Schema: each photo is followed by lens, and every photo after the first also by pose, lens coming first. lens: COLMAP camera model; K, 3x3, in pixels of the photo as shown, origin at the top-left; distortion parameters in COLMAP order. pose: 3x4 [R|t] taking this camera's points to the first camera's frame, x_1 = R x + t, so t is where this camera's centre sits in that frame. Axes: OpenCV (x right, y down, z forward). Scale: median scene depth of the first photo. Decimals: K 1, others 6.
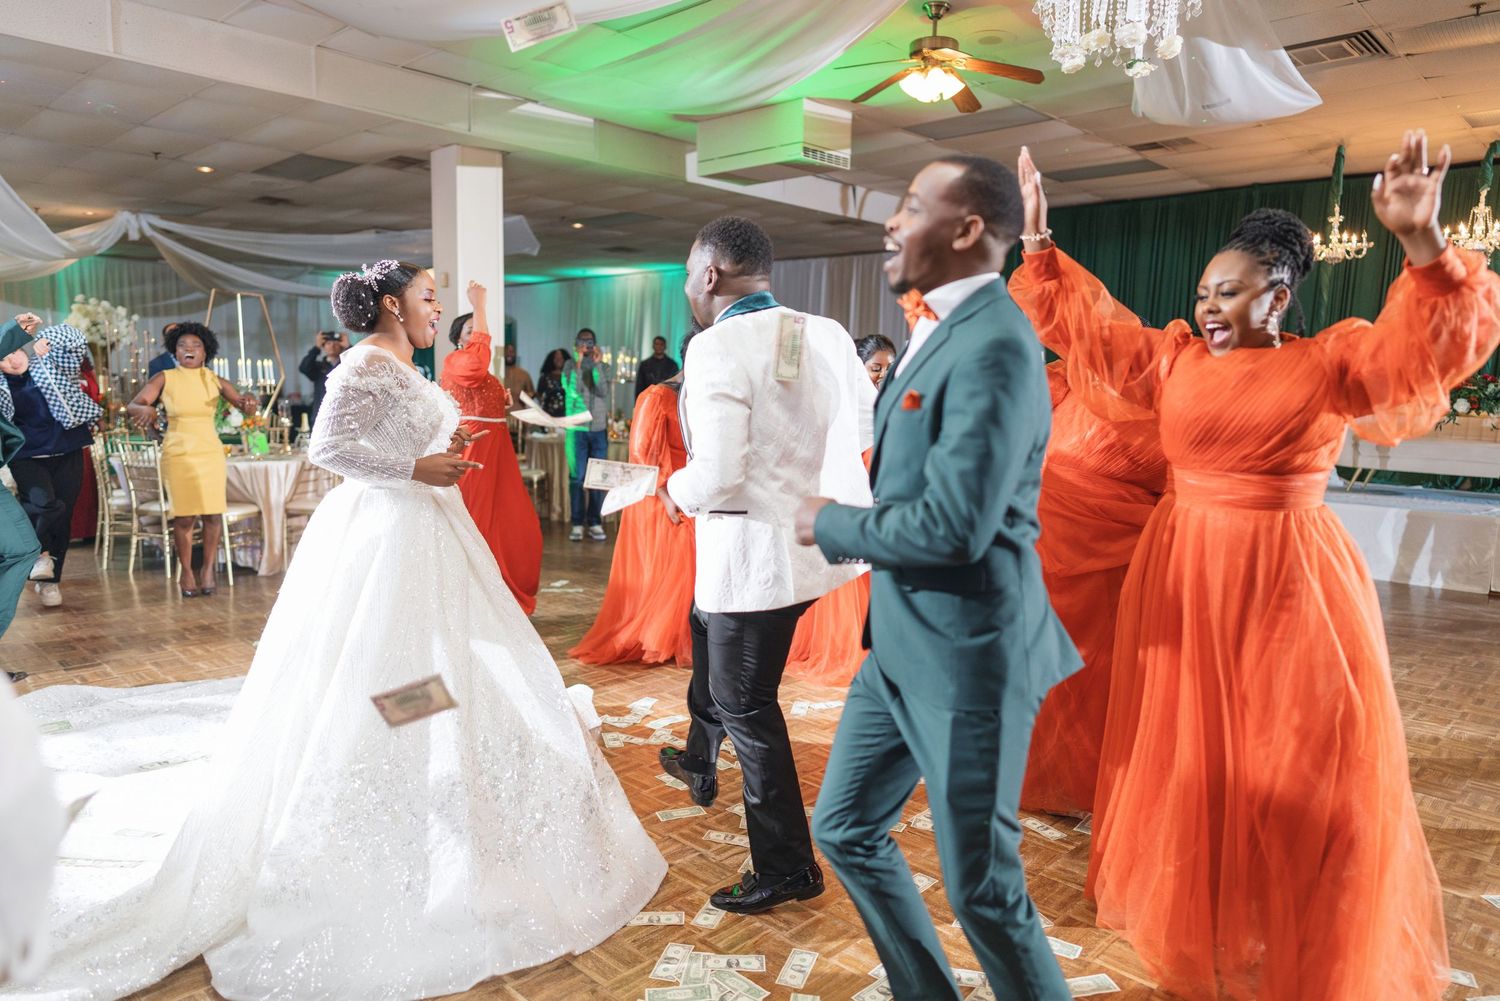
lens RADIAL K [[1004.7, 0, 747.8], [0, 1004.7, 500.6], [0, 0, 1]] dist [0.003961, 0.004464]
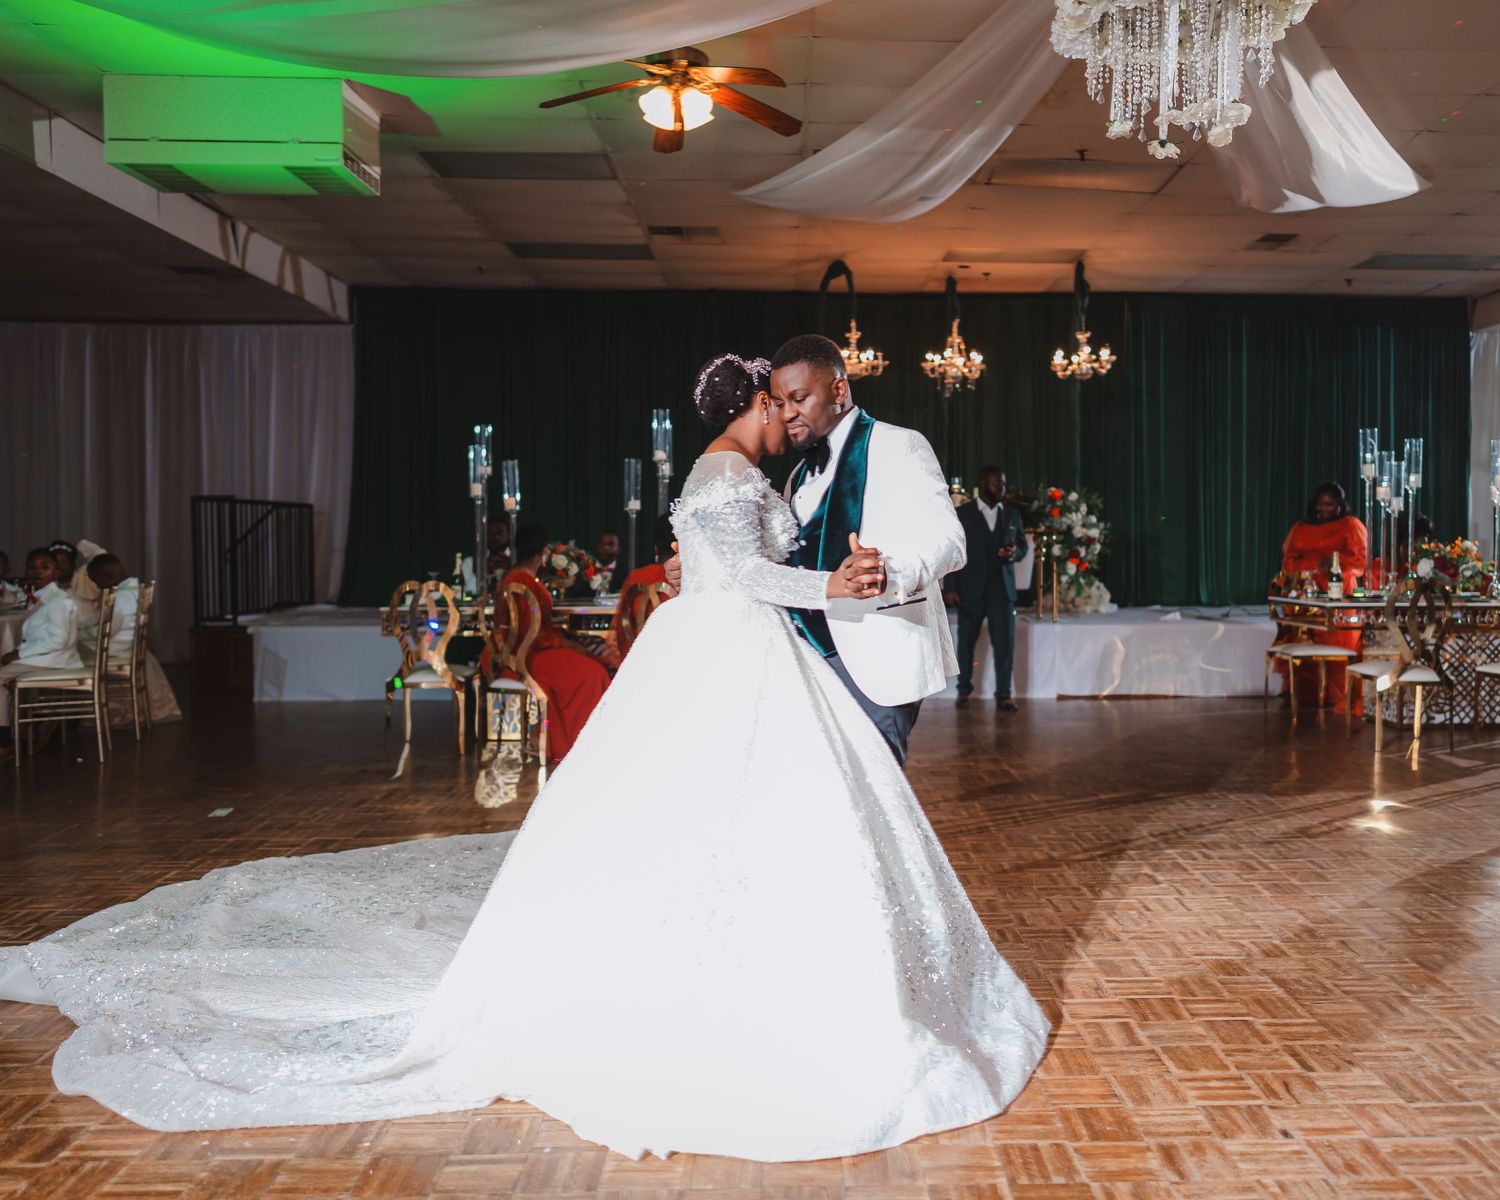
lens RADIAL K [[1270.4, 0, 822.7], [0, 1270.4, 566.1], [0, 0, 1]] dist [-0.005082, 0.006886]
pose [[0.686621, -0.036973, 0.726075, -0.344845], [0.100083, 0.994005, -0.044027, -0.008382], [-0.720094, 0.102898, 0.686204, 0.217329]]
